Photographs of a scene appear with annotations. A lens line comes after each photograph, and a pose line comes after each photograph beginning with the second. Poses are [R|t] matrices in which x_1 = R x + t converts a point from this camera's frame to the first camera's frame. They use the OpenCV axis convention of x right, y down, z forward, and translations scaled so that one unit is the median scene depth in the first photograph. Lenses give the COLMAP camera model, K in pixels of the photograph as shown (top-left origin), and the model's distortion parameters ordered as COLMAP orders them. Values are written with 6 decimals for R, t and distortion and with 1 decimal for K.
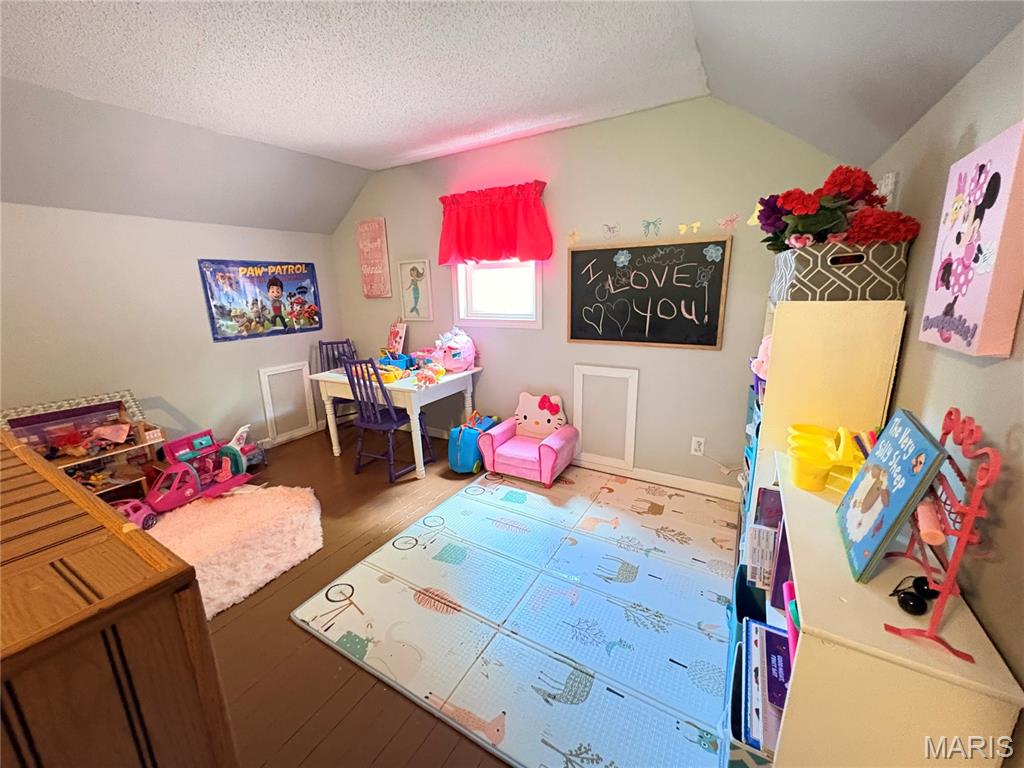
lens RADIAL K [[408.0, 0, 515.9], [0, 408.0, 386.0], [0, 0, 1]] dist [-0.002265, 0.000463]
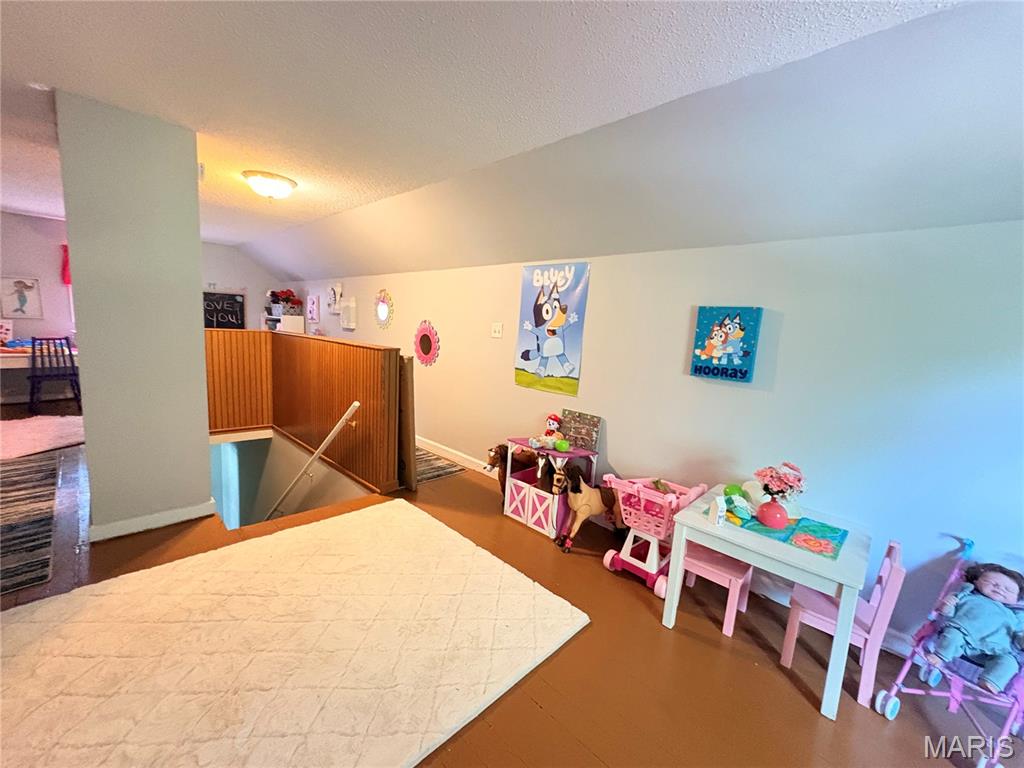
lens RADIAL K [[408.0, 0, 508.4], [0, 408.0, 383.9], [0, 0, 1]] dist [-0.002265, 0.000463]
pose [[0.254643, -0.102829, 0.961552, -1.577645], [0.168376, 0.983857, 0.060624, 0.347365], [-0.952264, 0.146465, 0.267846, -1.259874]]
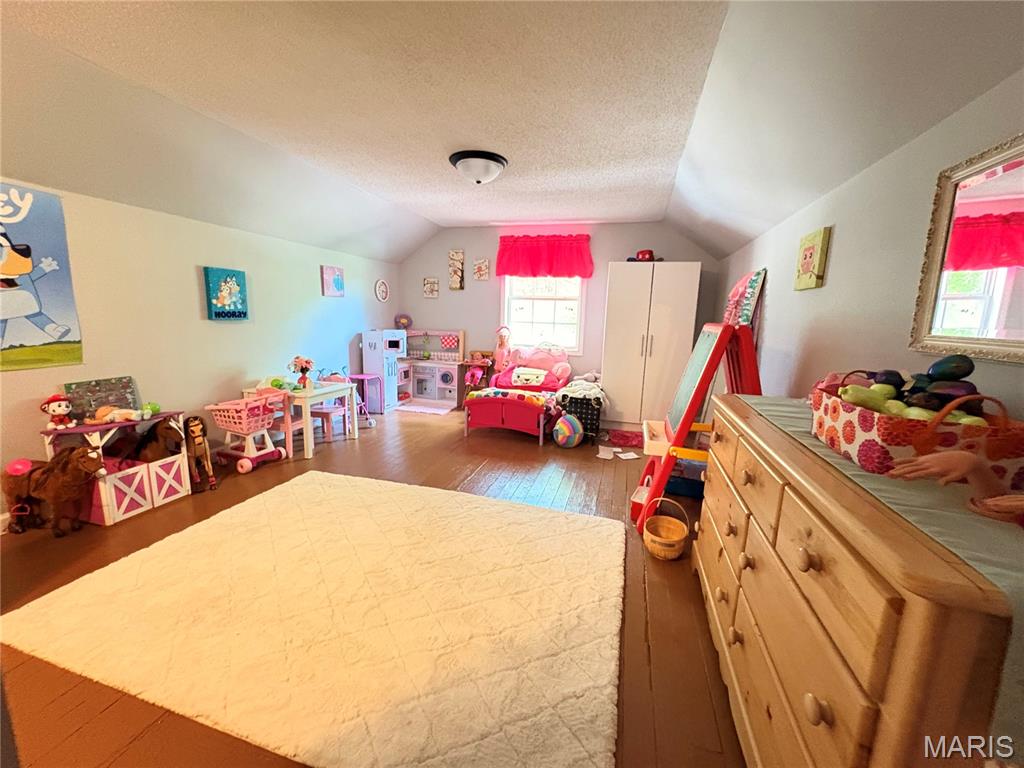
lens RADIAL K [[408.0, 0, 510.8], [0, 408.0, 385.1], [0, 0, 1]] dist [-0.002265, 0.000463]
pose [[-0.972759, 0.025959, -0.230361, -1.210873], [-0.070077, 0.914292, 0.398947, 0.106145], [0.220973, 0.404222, -0.887567, -0.153941]]
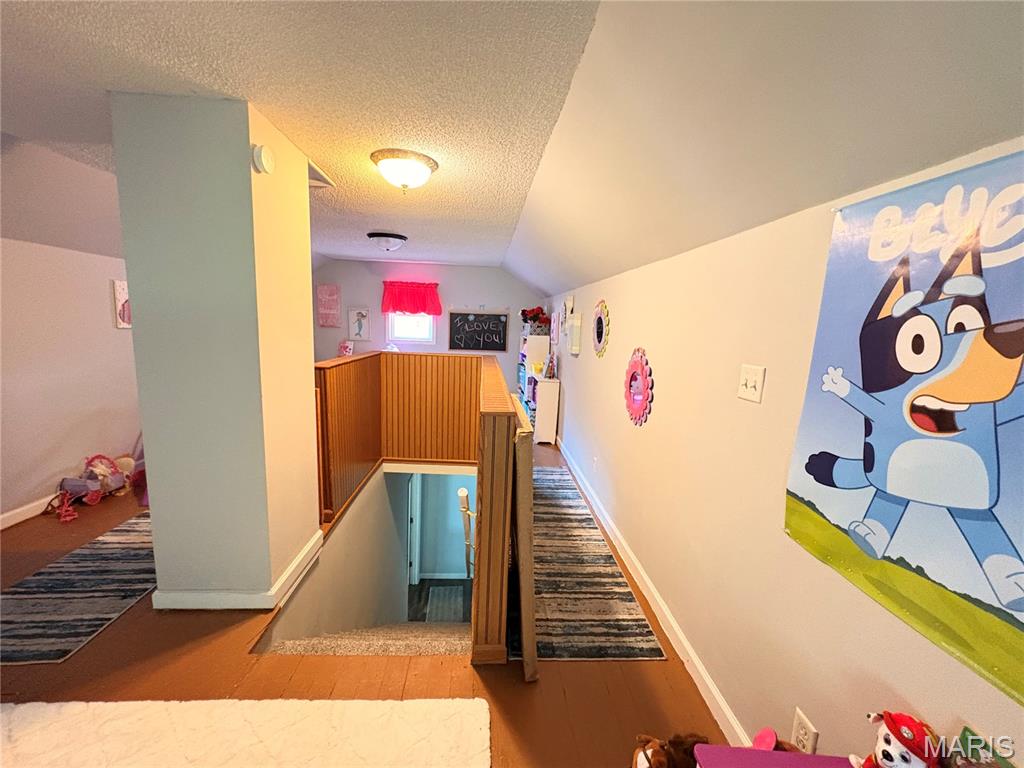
lens RADIAL K [[408.0, 0, 510.9], [0, 408.0, 385.1], [0, 0, 1]] dist [-0.002265, 0.000463]
pose [[0.835167, -0.032871, 0.549014, -0.910609], [0.077062, 0.995359, -0.057632, 0.265632], [-0.544571, 0.090440, 0.833824, -1.181868]]
